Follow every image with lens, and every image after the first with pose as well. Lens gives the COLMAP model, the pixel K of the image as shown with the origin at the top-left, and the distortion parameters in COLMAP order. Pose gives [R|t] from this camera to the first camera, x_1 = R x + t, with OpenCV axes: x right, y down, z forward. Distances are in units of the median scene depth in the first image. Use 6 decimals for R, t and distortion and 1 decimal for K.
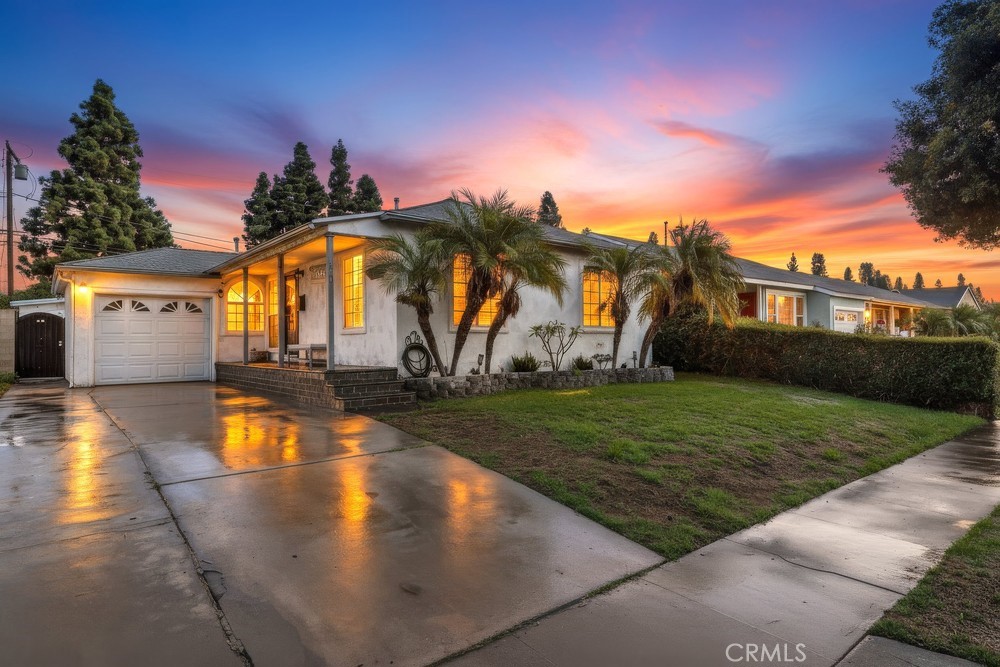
lens RADIAL K [[557.6, 0, 501.6], [0, 557.6, 332.1], [0, 0, 1]] dist [0.005787, 0.006419]
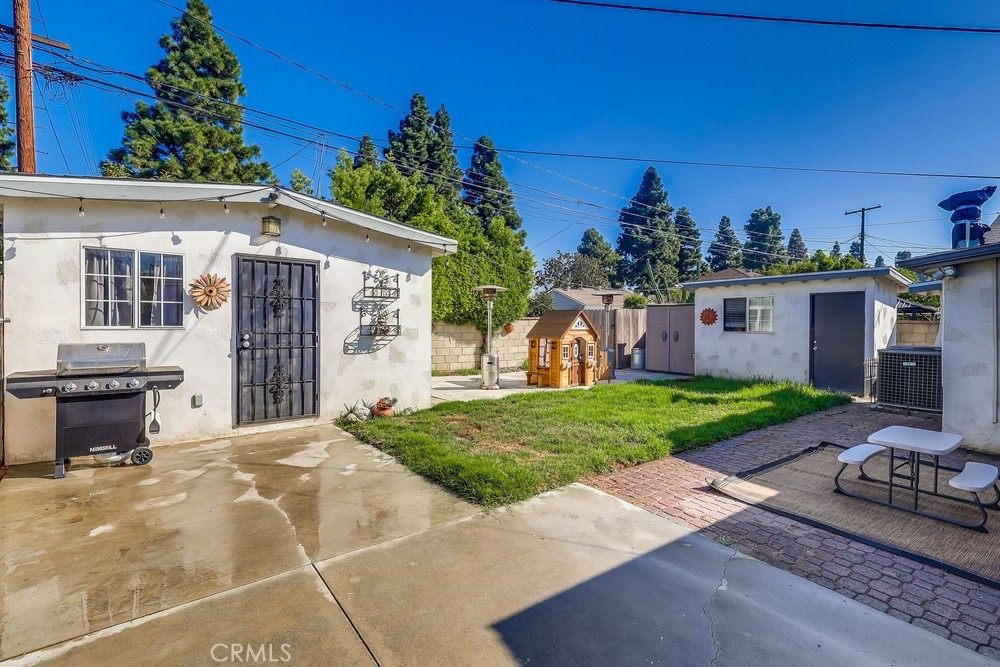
lens RADIAL K [[467.3, 0, 493.6], [0, 467.3, 327.4], [0, 0, 1]] dist [0.016829, 0.003642]
pose [[0.999278, 0.015593, -0.034658, -1.022082], [-0.014589, 0.999472, 0.029027, -0.005312], [0.035093, -0.028501, 0.998978, 1.281319]]
